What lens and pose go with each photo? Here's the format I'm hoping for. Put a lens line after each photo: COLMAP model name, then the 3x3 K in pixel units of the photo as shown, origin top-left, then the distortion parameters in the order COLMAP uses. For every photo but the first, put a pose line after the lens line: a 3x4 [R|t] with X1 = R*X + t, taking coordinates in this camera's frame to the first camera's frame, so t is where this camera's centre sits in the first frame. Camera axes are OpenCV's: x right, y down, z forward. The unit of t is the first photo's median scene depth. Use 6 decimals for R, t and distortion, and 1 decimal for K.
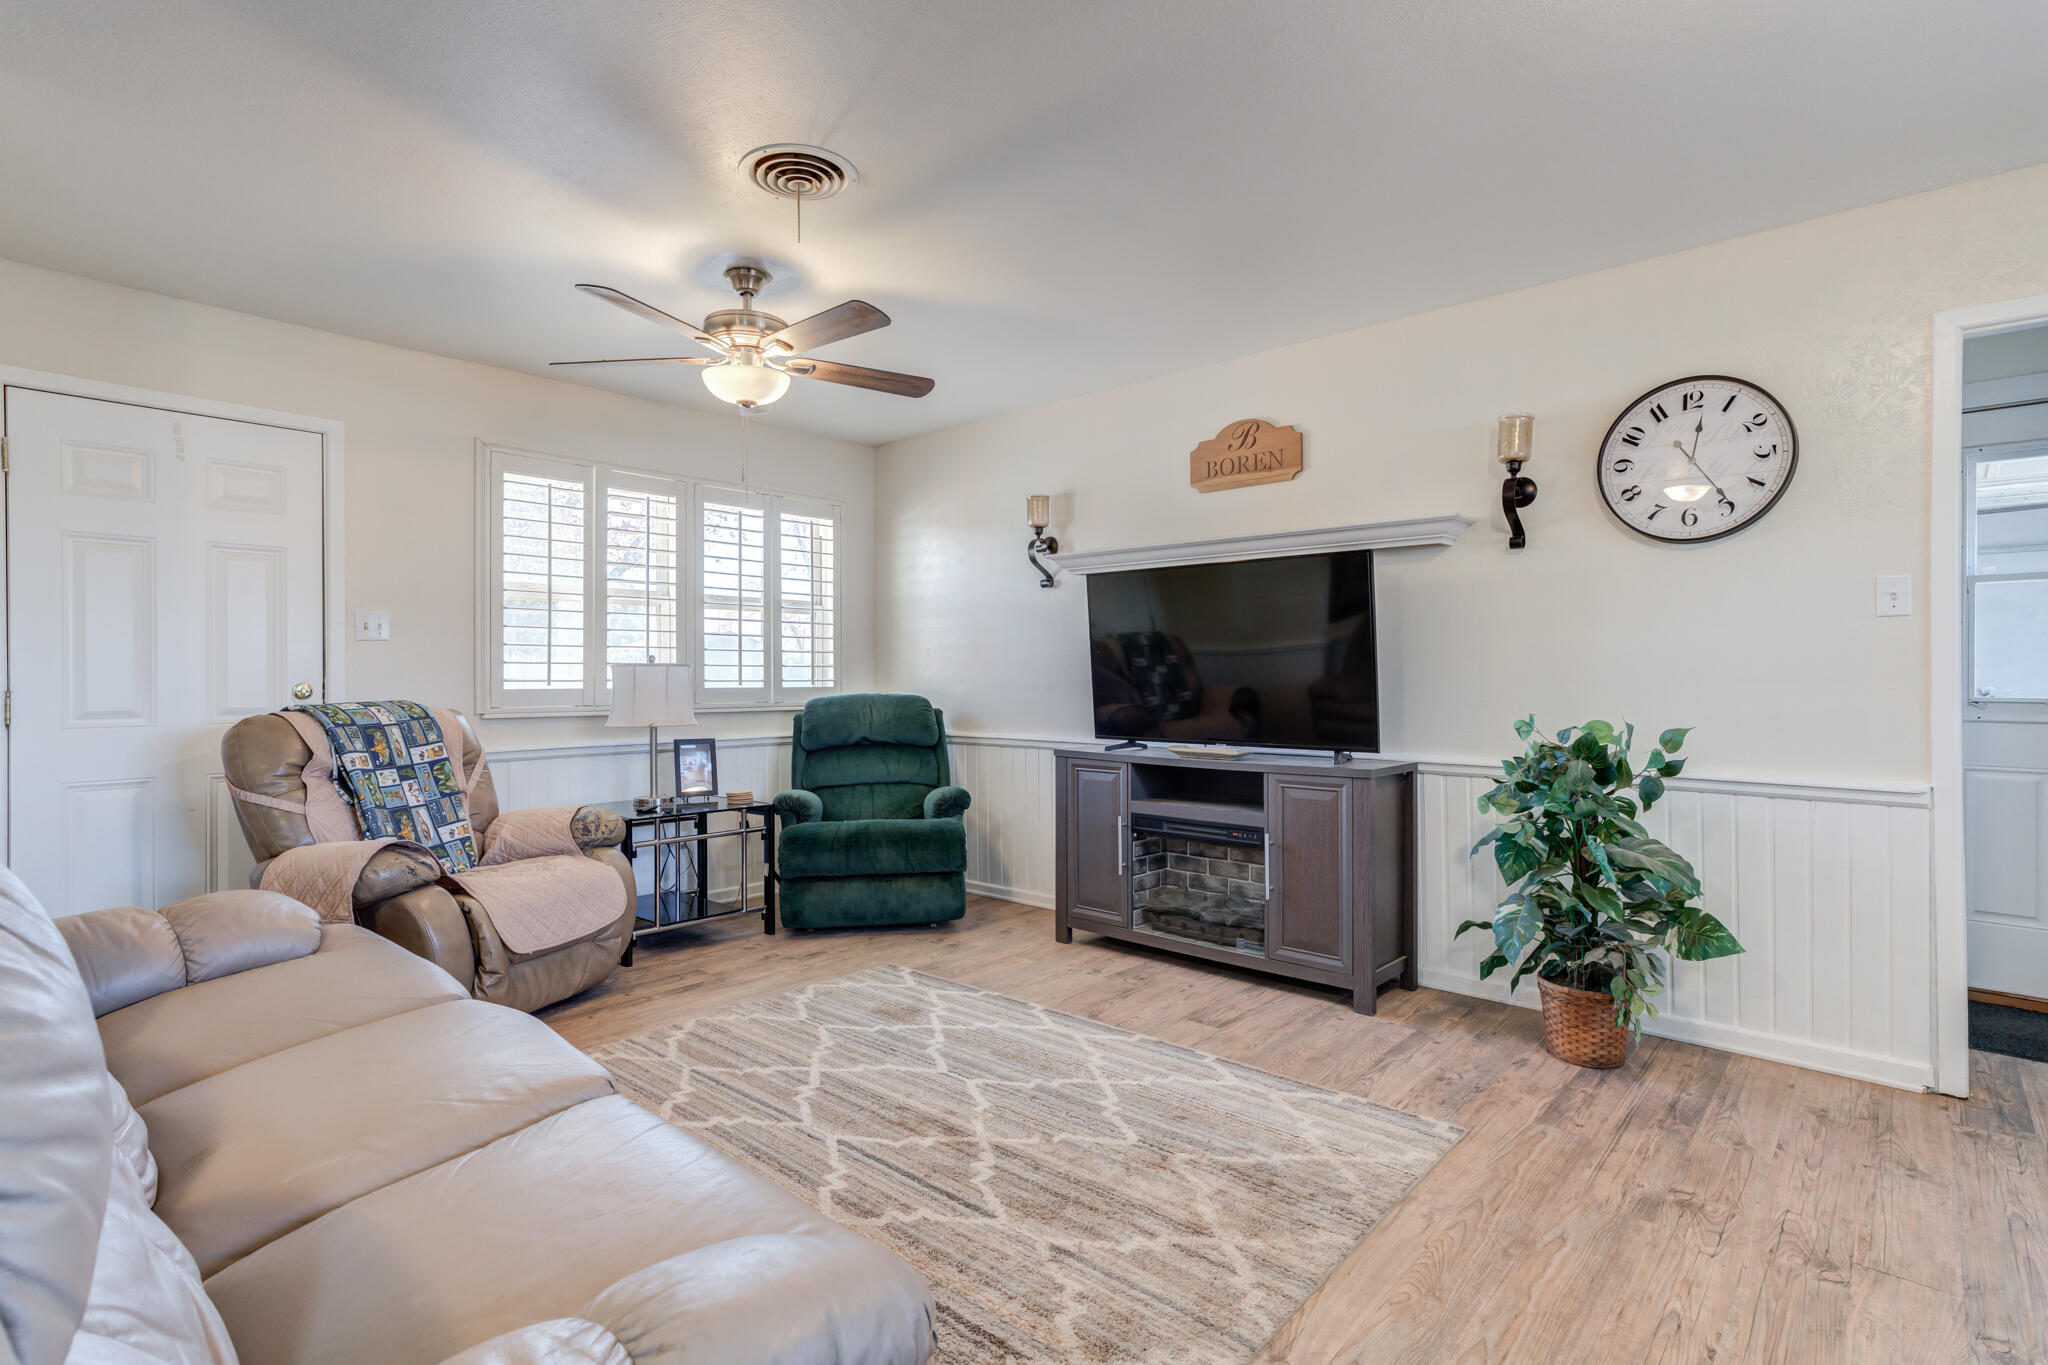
lens RADIAL K [[990.1, 0, 1023.4], [0, 990.1, 671.8], [0, 0, 1]] dist [-0.007719, 0.014882]
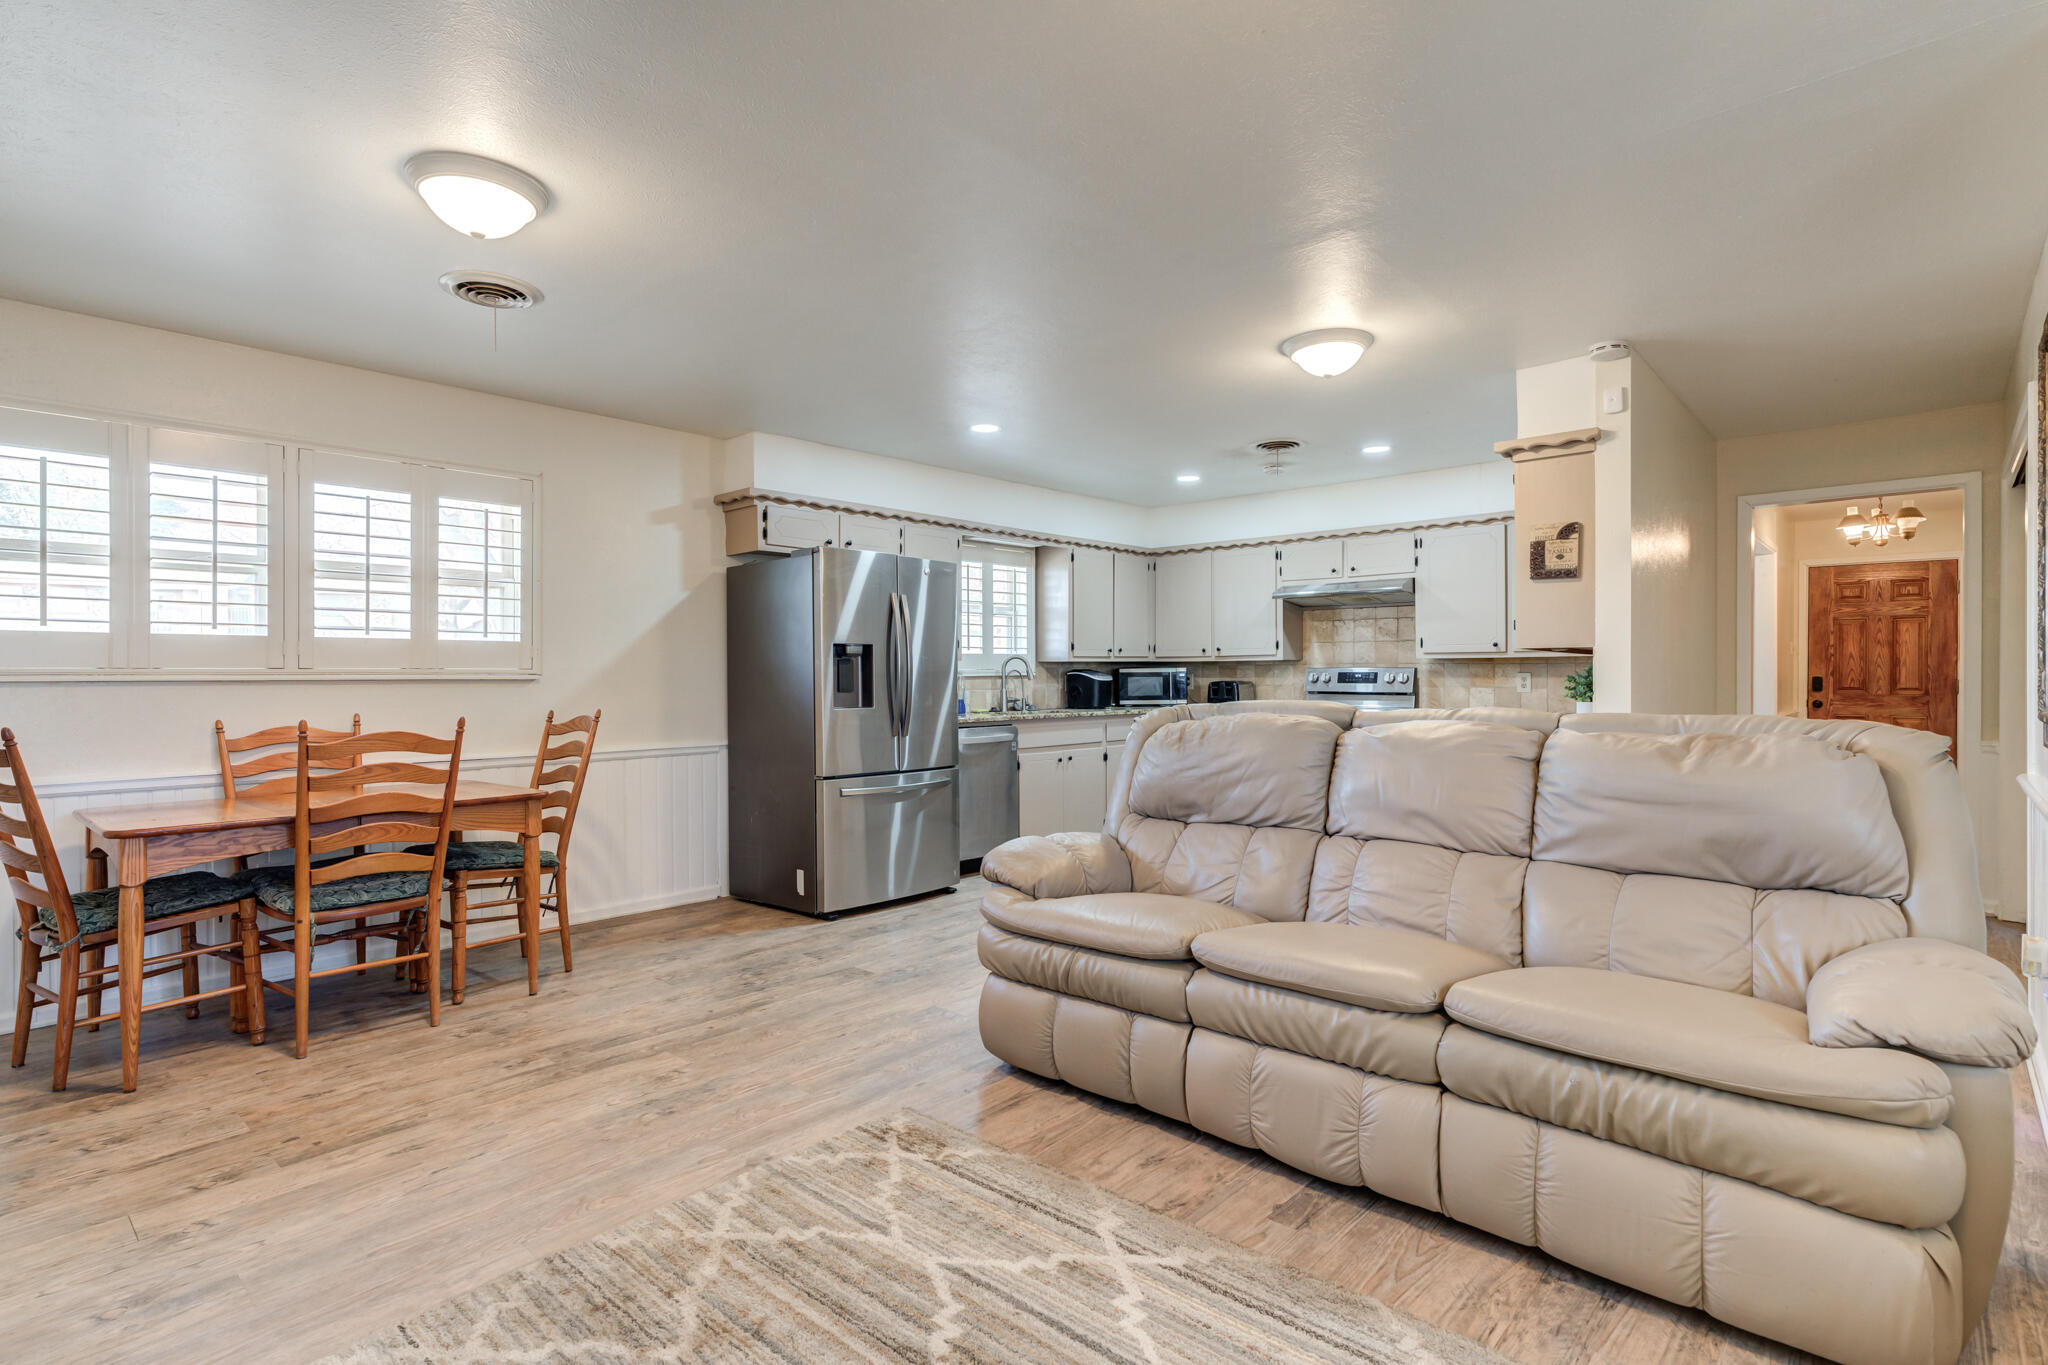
lens RADIAL K [[996.0, 0, 1024.9], [0, 996.0, 669.9], [0, 0, 1]] dist [-0.006195, 0.014441]
pose [[-0.999991, 0.004101, -0.001208, -0.060603], [0.004104, 0.999989, -0.002245, -0.004654], [0.001199, -0.002250, -0.999997, 1.054857]]
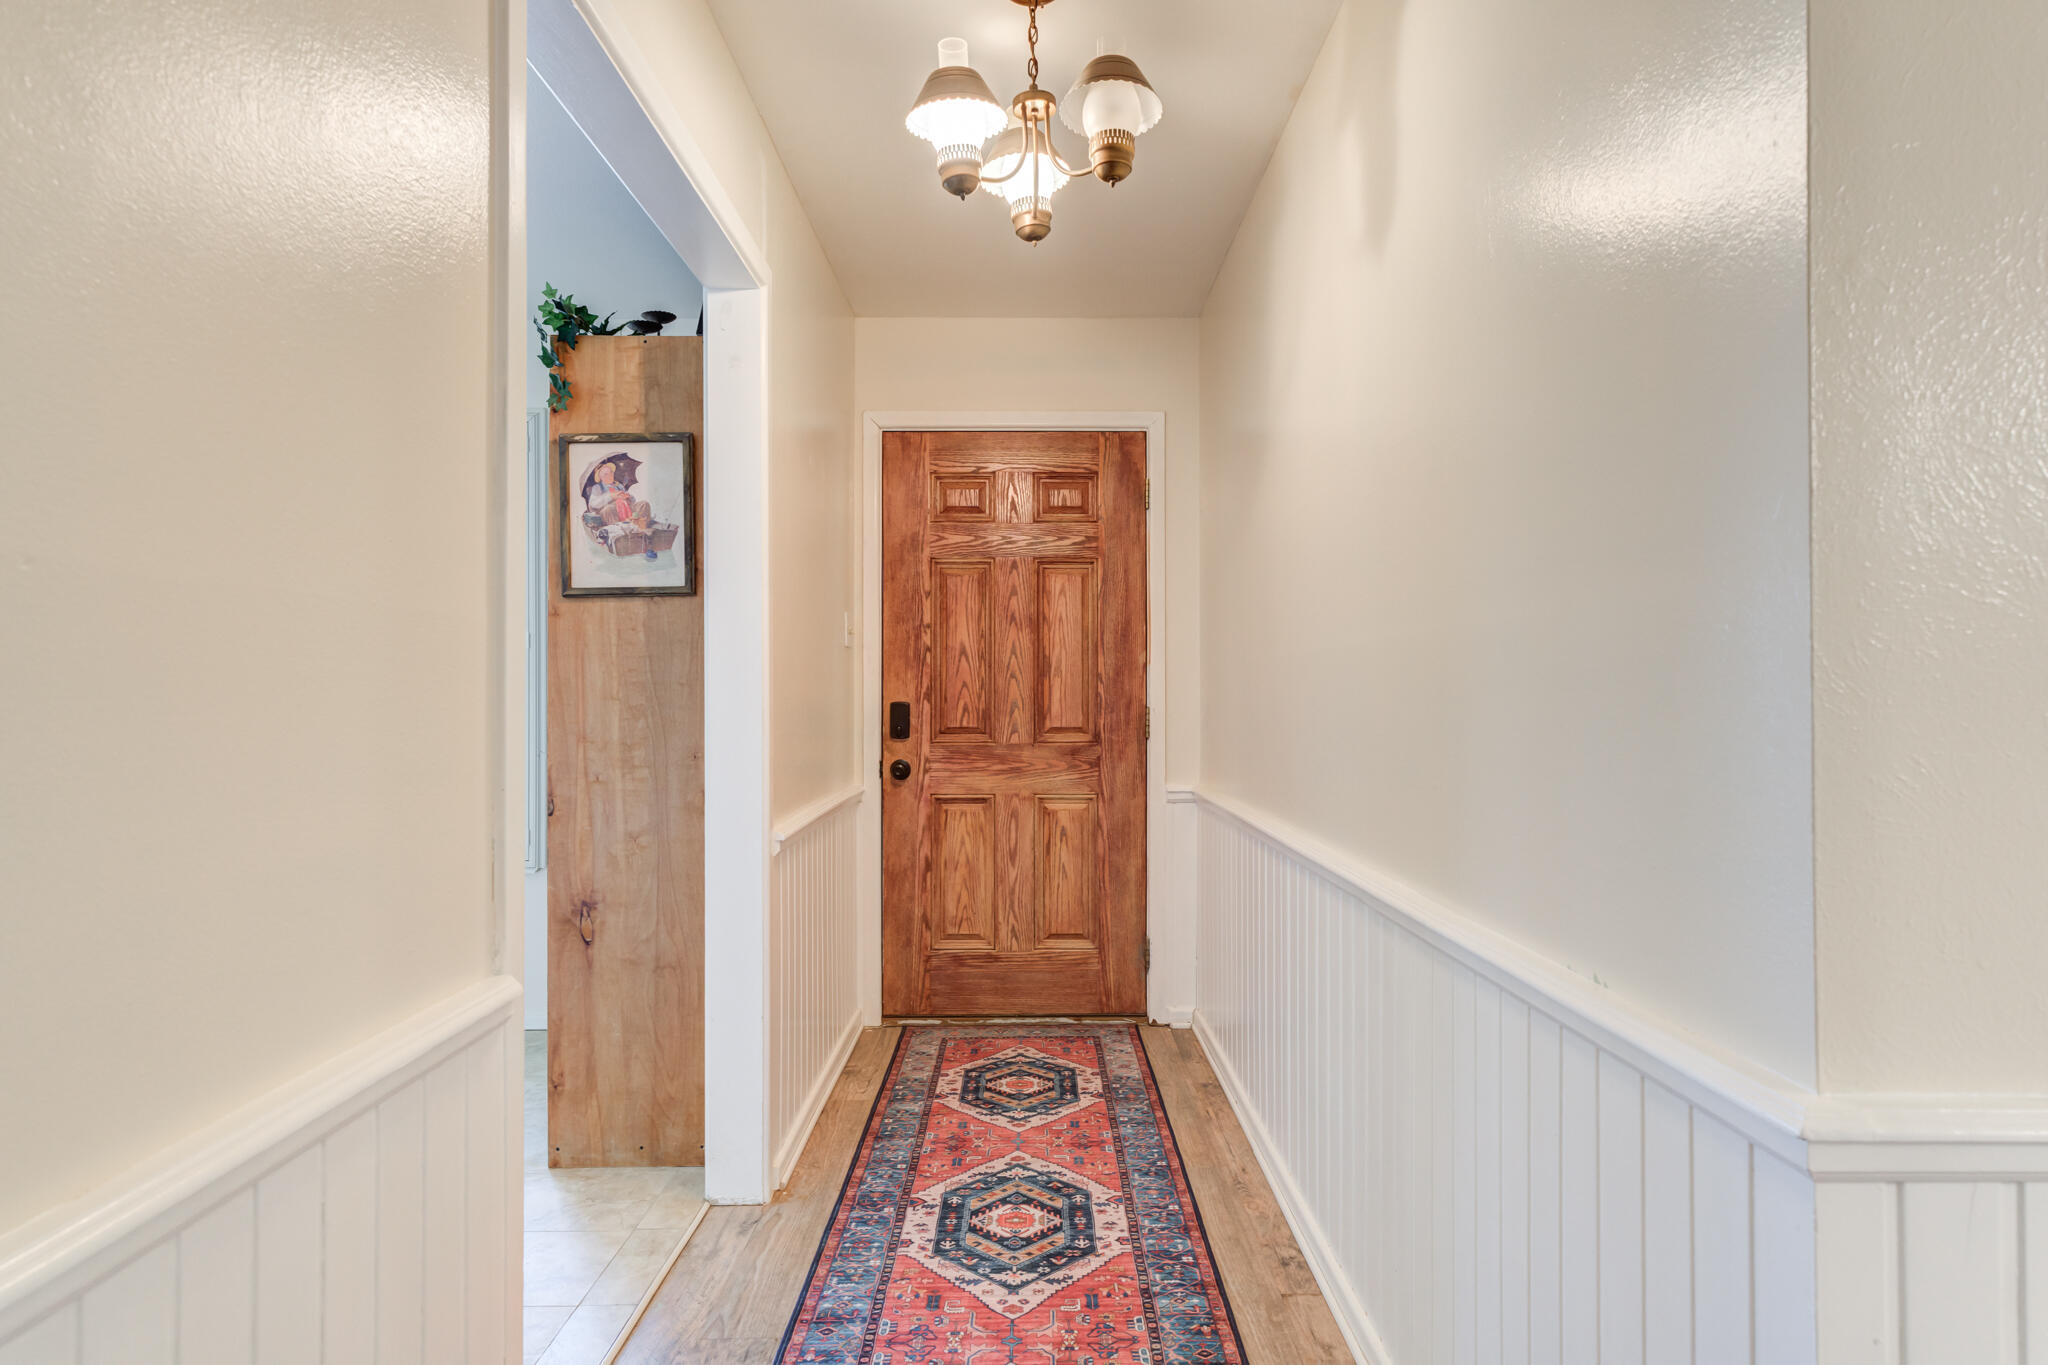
lens RADIAL K [[1171.8, 0, 1024.0], [0, 1171.8, 682.5], [0, 0, 1]] dist [0.015096, 0.001850]
pose [[-0.742820, 0.002742, -0.669485, -1.215759], [0.007238, 0.999966, -0.003936, -0.000135], [0.669452, -0.007769, -0.742815, -0.319664]]
